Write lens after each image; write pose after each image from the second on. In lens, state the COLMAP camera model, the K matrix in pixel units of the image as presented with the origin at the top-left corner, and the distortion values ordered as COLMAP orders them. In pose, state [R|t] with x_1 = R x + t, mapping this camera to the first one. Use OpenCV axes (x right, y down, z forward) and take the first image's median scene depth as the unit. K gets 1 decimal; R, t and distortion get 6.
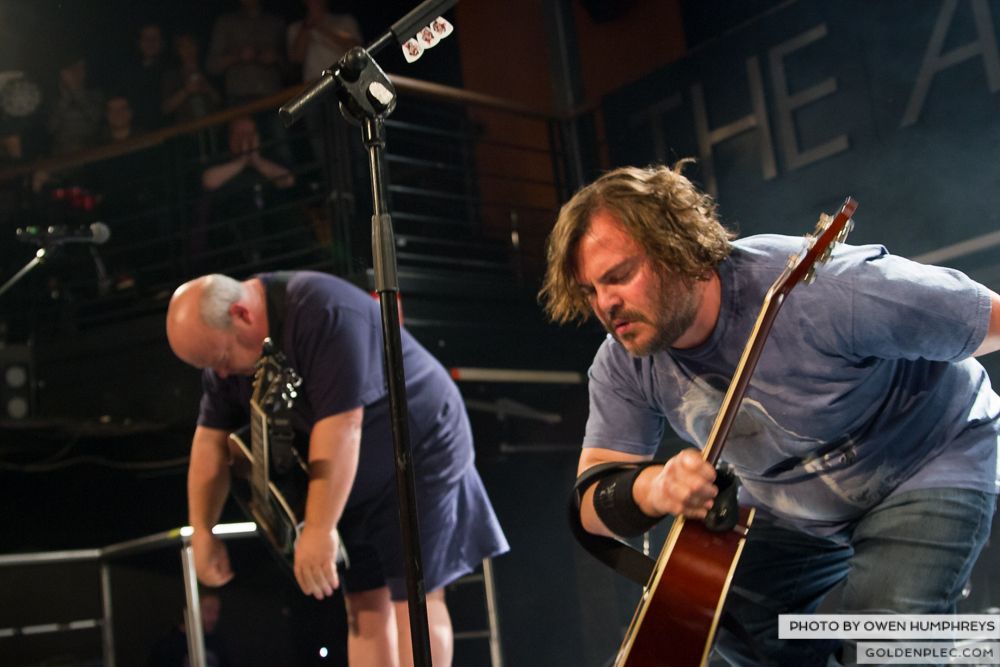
lens RADIAL K [[1276.4, 0, 500.0], [0, 1276.4, 333.5], [0, 0, 1]] dist [-0.113841, -0.018593]
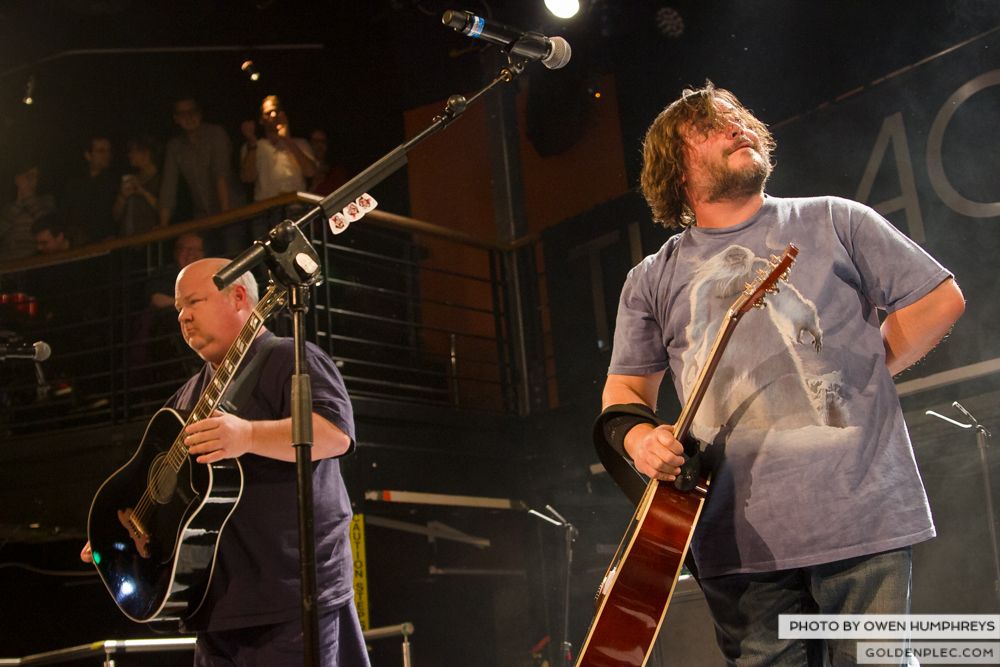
lens RADIAL K [[1279.0, 0, 500.0], [0, 1279.0, 333.5], [0, 0, 1]] dist [-0.104315, 0.013977]
pose [[0.998143, 0.044339, 0.041772, 0.028894], [-0.040377, 0.995001, -0.091340, -0.033137], [-0.045613, 0.089483, 0.994943, -0.098466]]
